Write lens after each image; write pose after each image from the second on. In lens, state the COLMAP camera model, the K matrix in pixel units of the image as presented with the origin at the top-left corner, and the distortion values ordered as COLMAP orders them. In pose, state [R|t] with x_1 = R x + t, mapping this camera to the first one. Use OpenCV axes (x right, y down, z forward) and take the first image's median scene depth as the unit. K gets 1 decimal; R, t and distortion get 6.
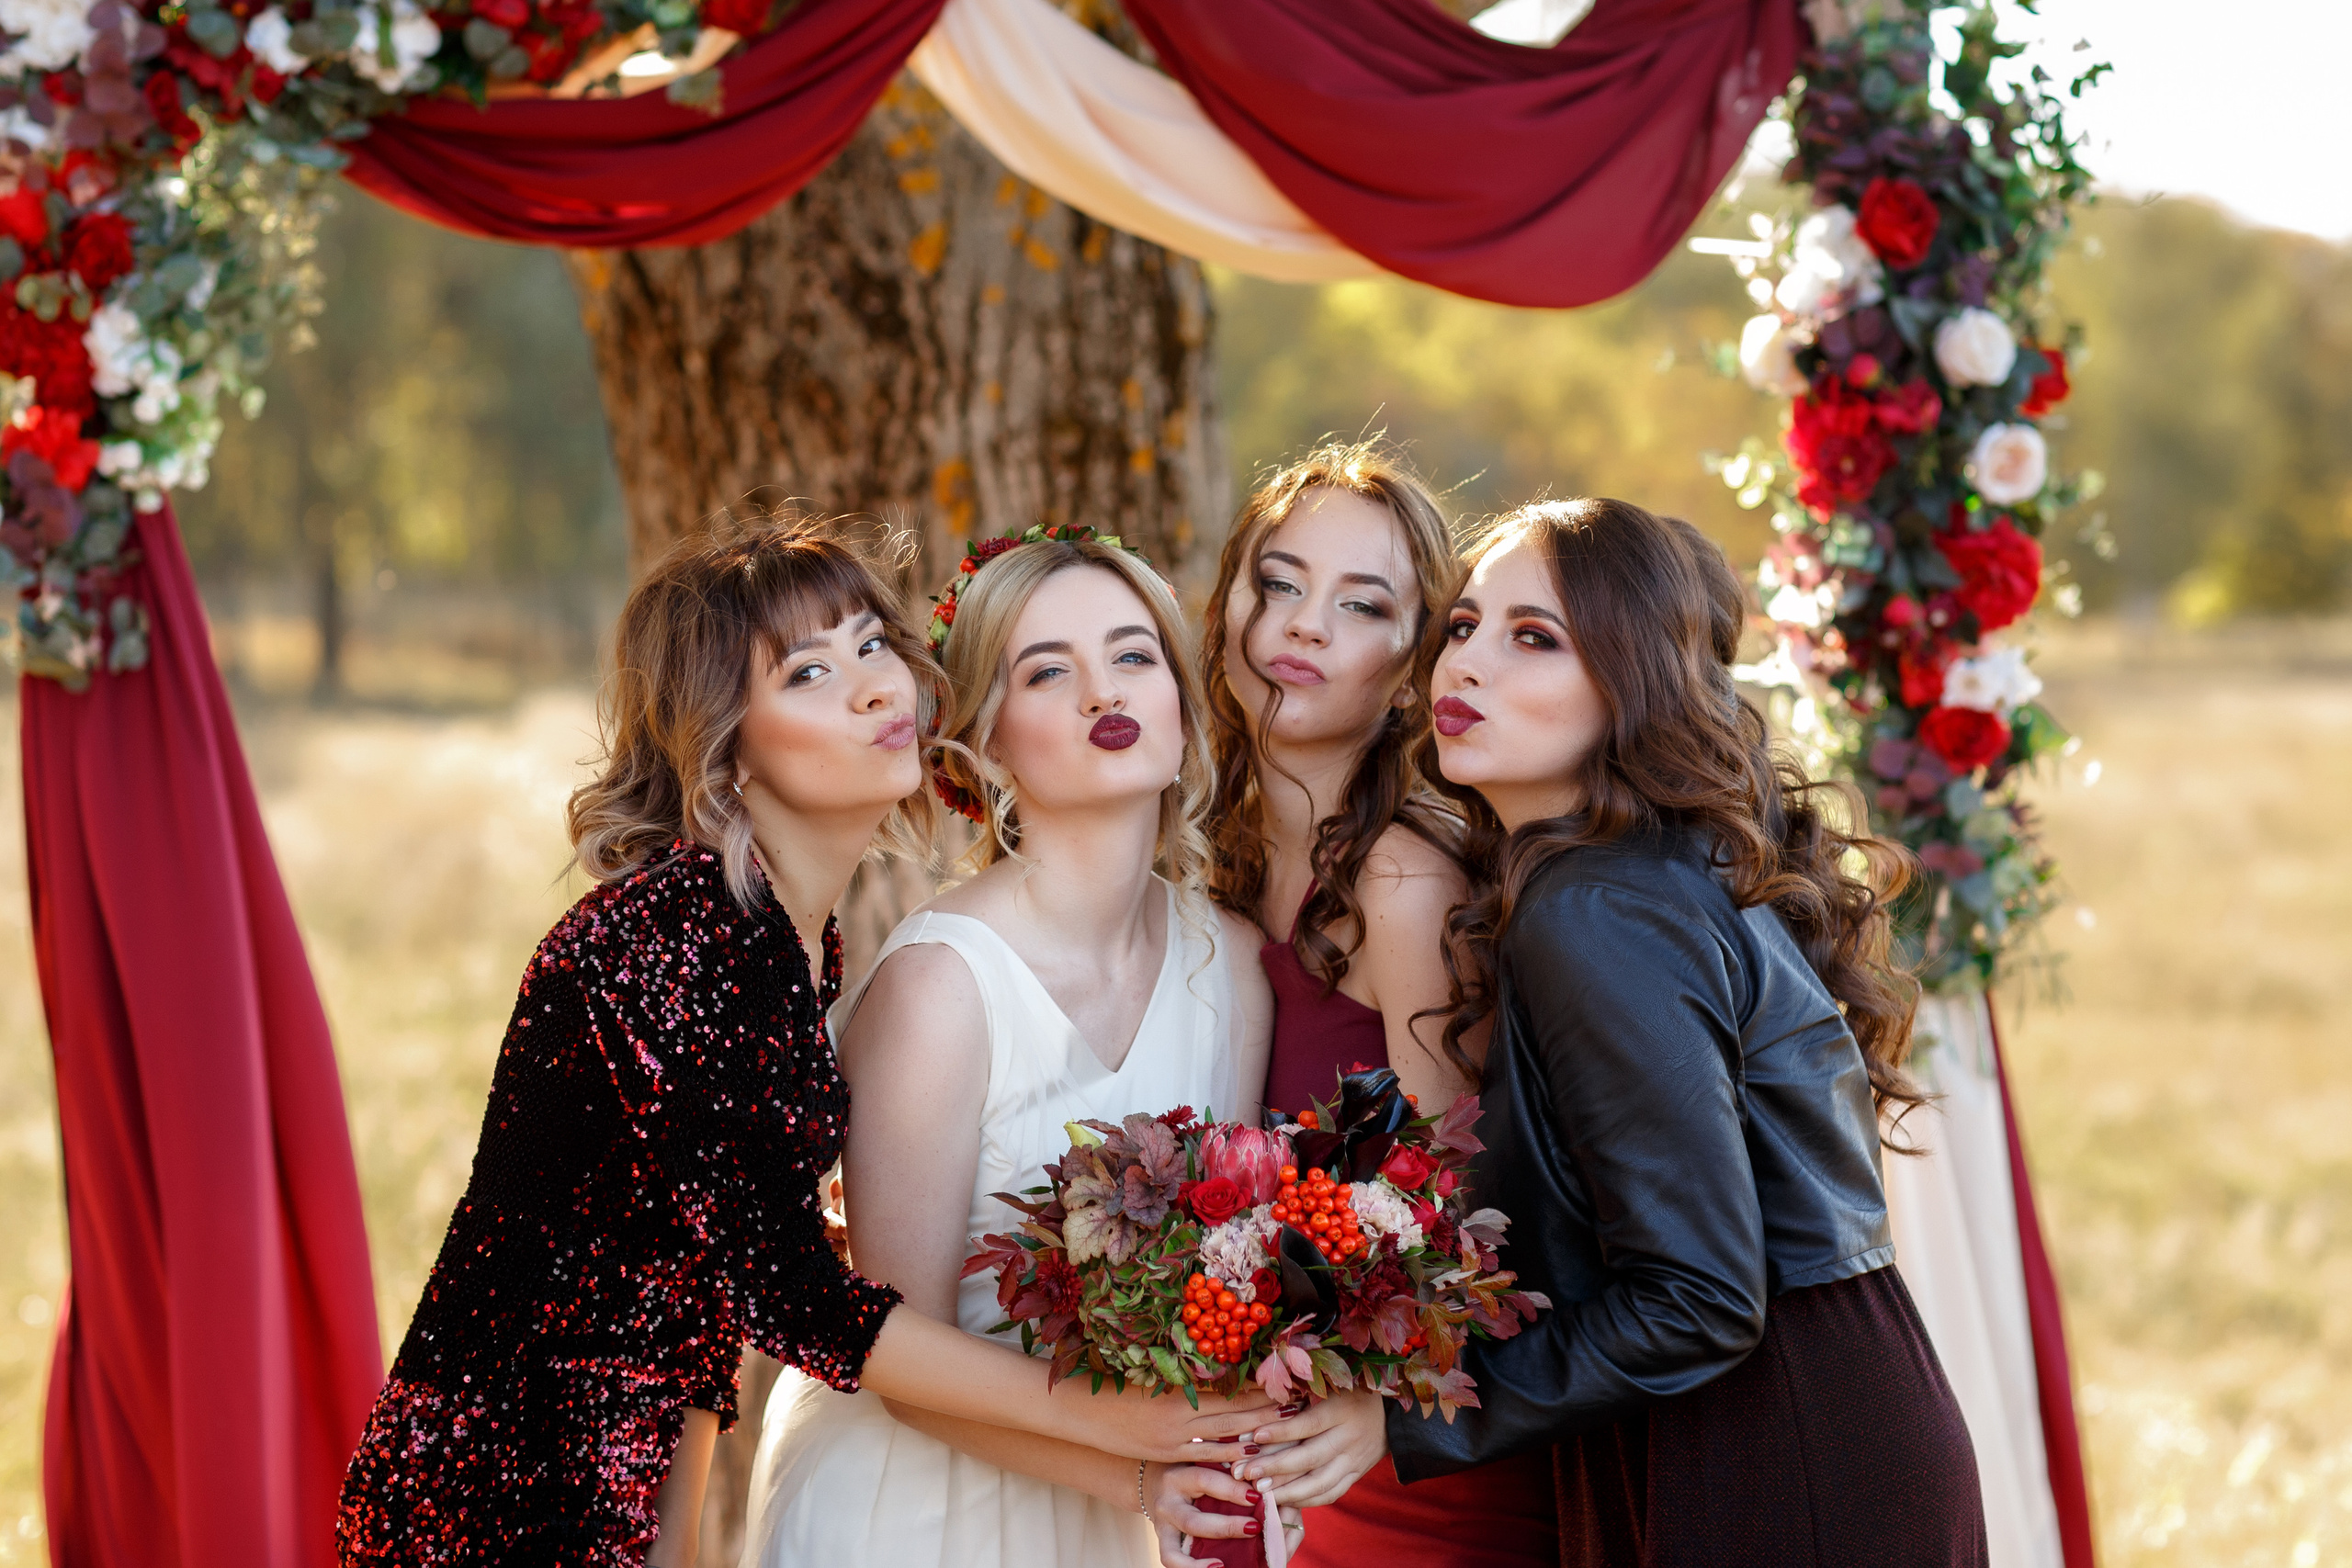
lens RADIAL K [[6226.4, 0, 1132.3], [0, 6226.4, 783.3], [0, 0, 1]] dist [-0.057429, -1.002998]
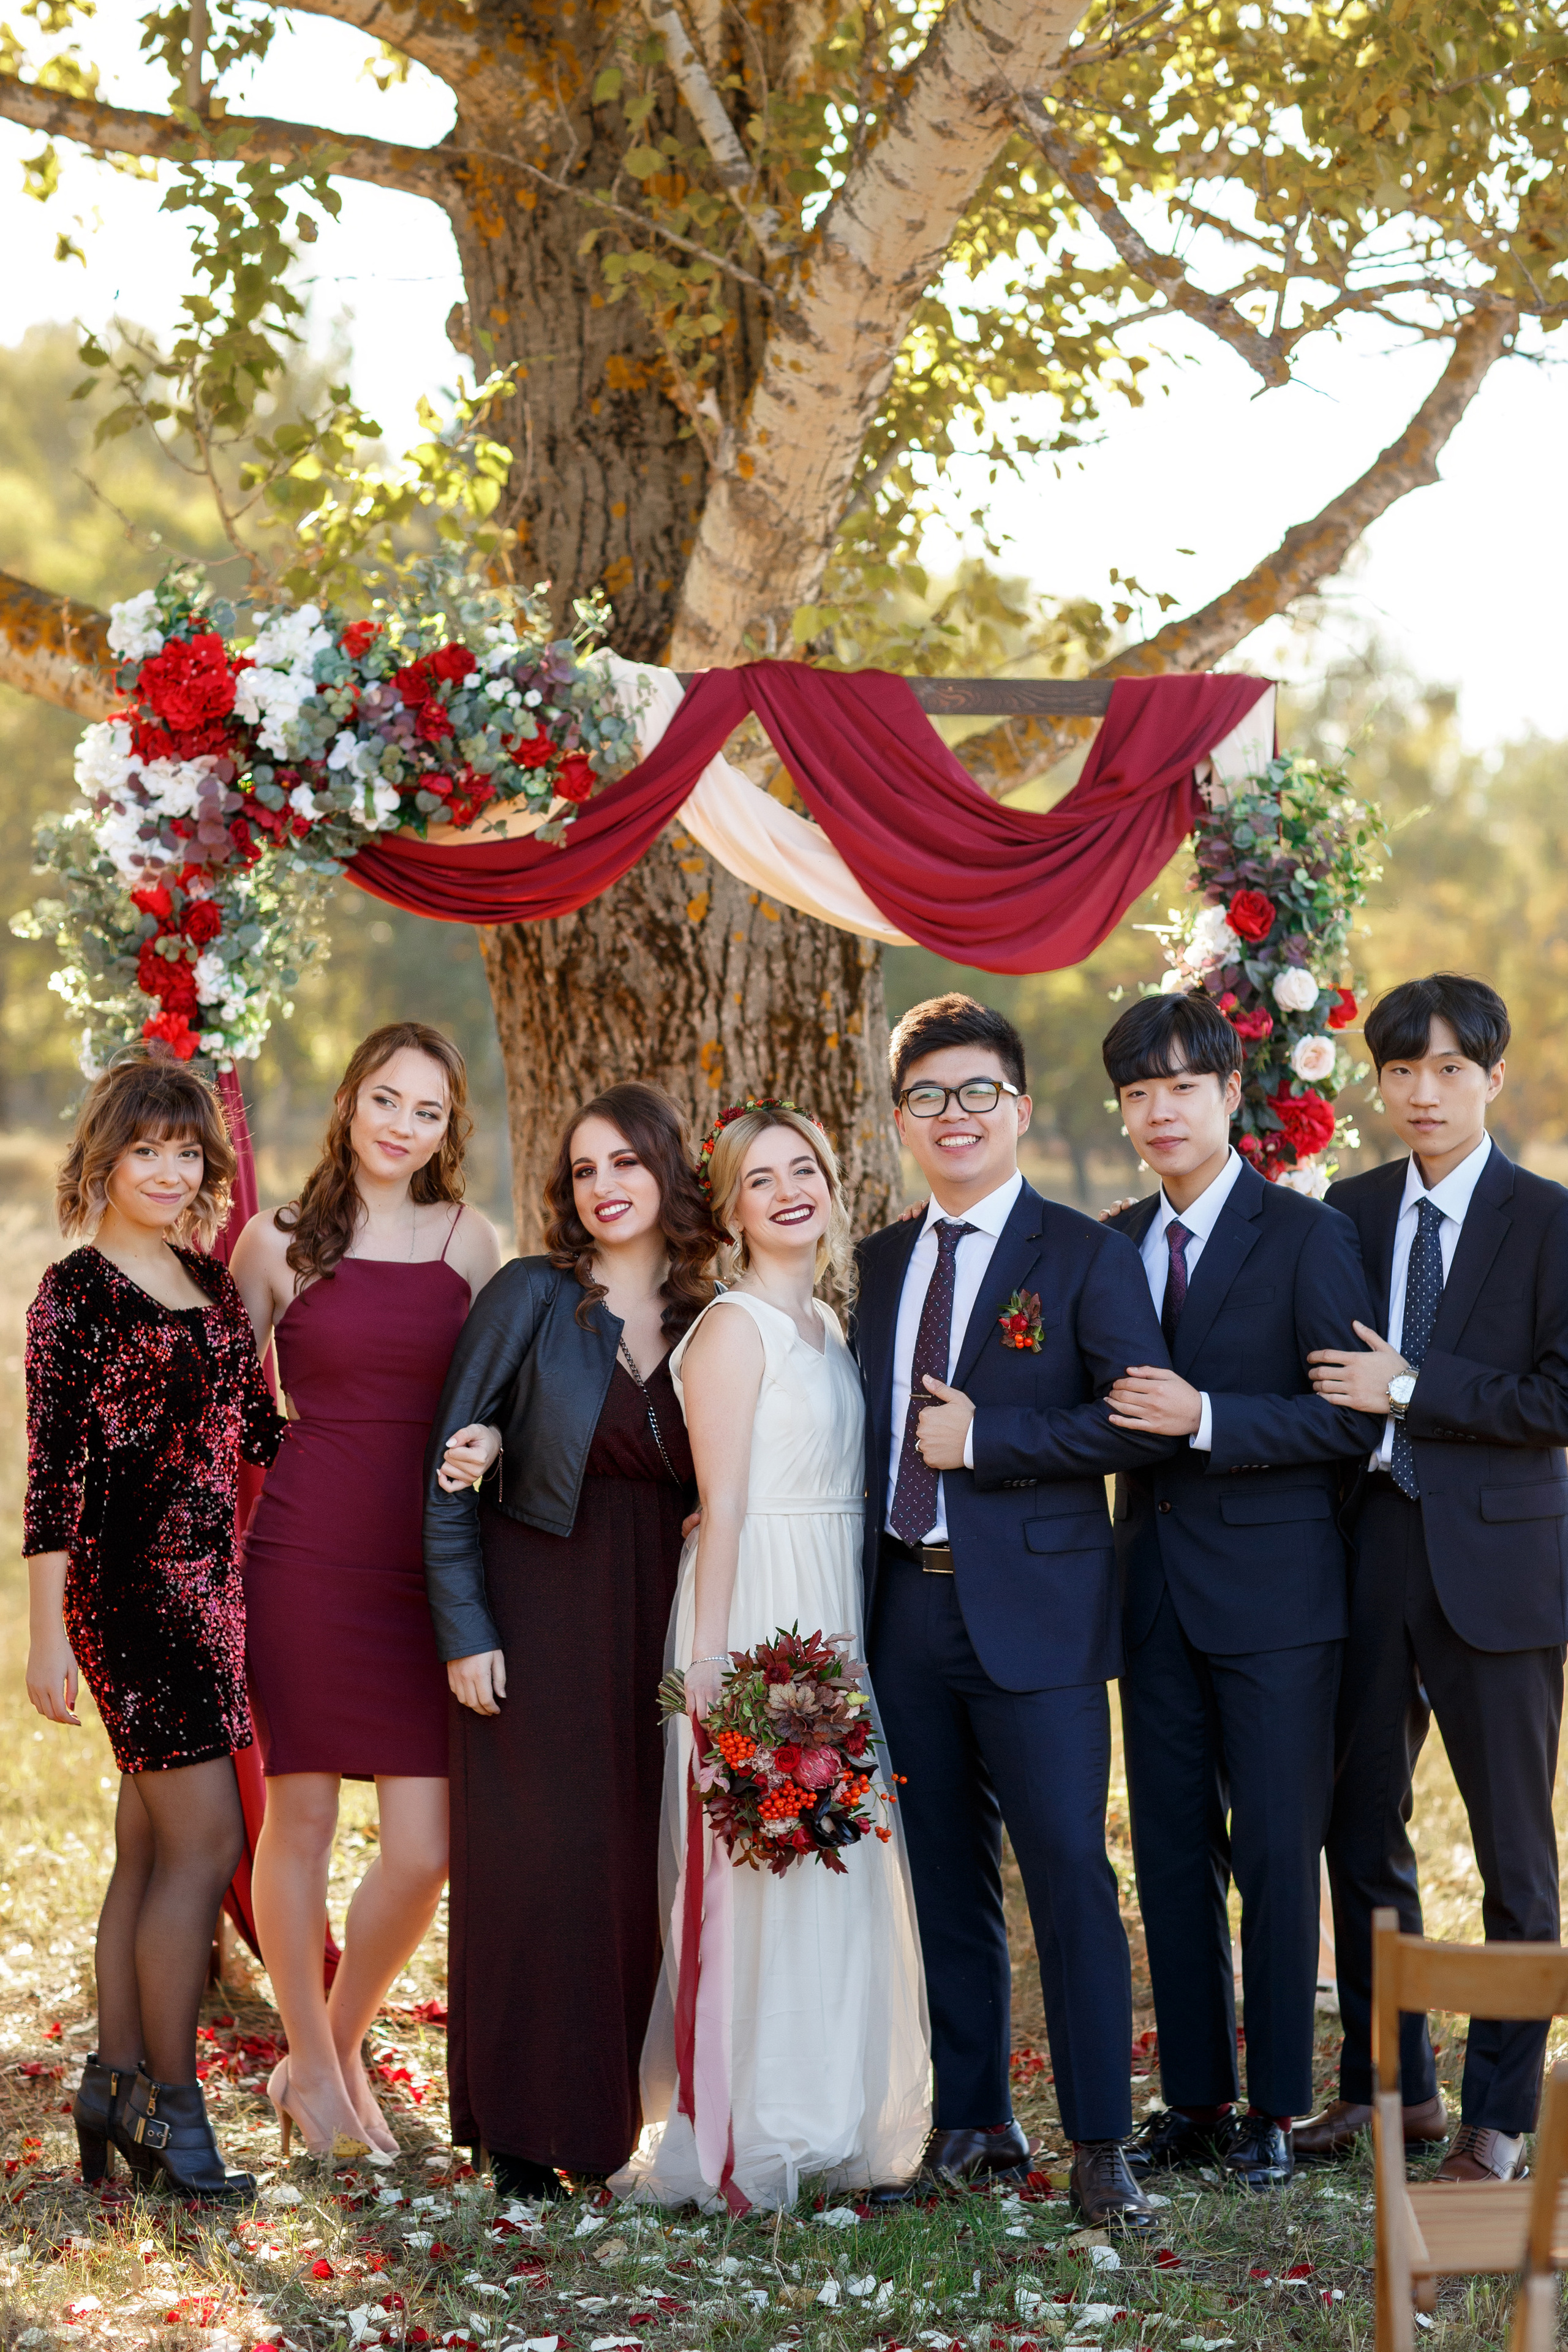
lens RADIAL K [[5804.5, 0, 784.0], [0, 5804.5, 1176.0], [0, 0, 1]] dist [-0.063955, -0.688657]
pose [[0.999398, 0.012180, -0.032481, 0.047413], [-0.012829, 0.999721, -0.019853, 0.014400], [0.032230, 0.020257, 0.999275, -0.591848]]
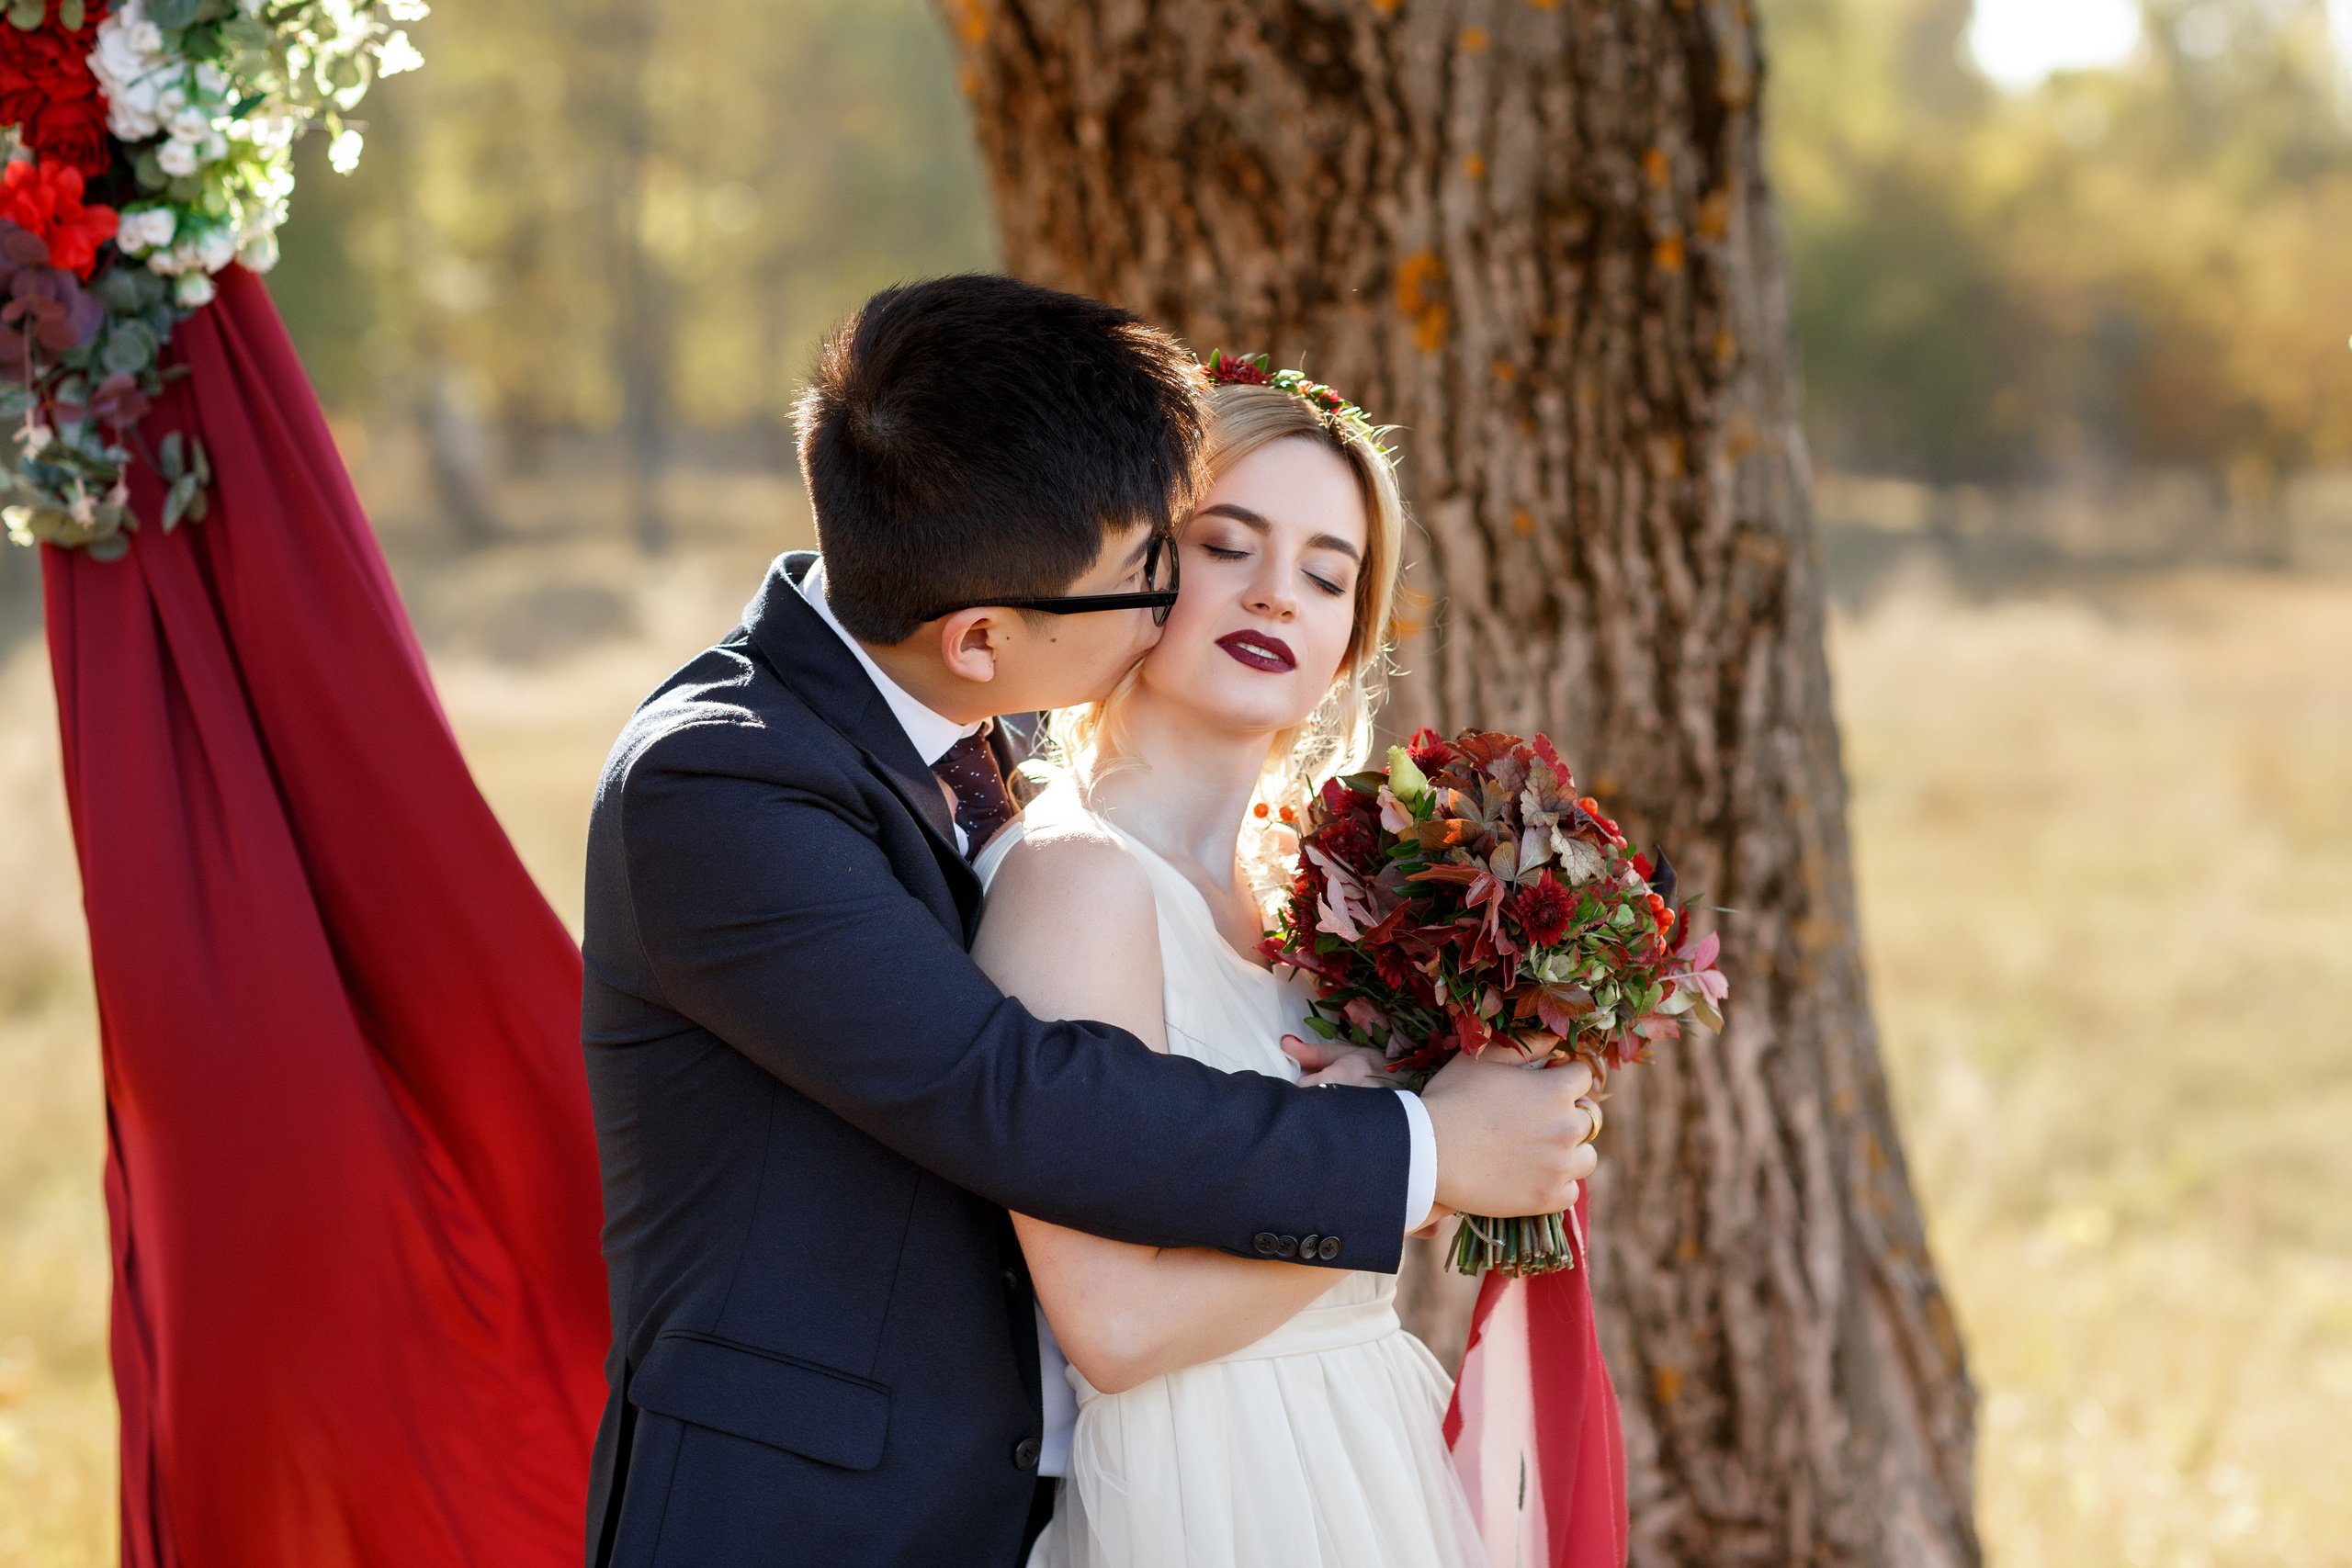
lens RADIAL K [[5554.9, 0, 1176.0], [0, 5554.9, 784.0], [0, 0, 1]] dist [-0.109556, -0.261363]
pose [[0.993563, 0.002029, -0.113267, 0.023843], [0.001229, 0.999588, 0.028686, -0.007374], [0.113278, -0.028641, 0.993150, 0.386231]]
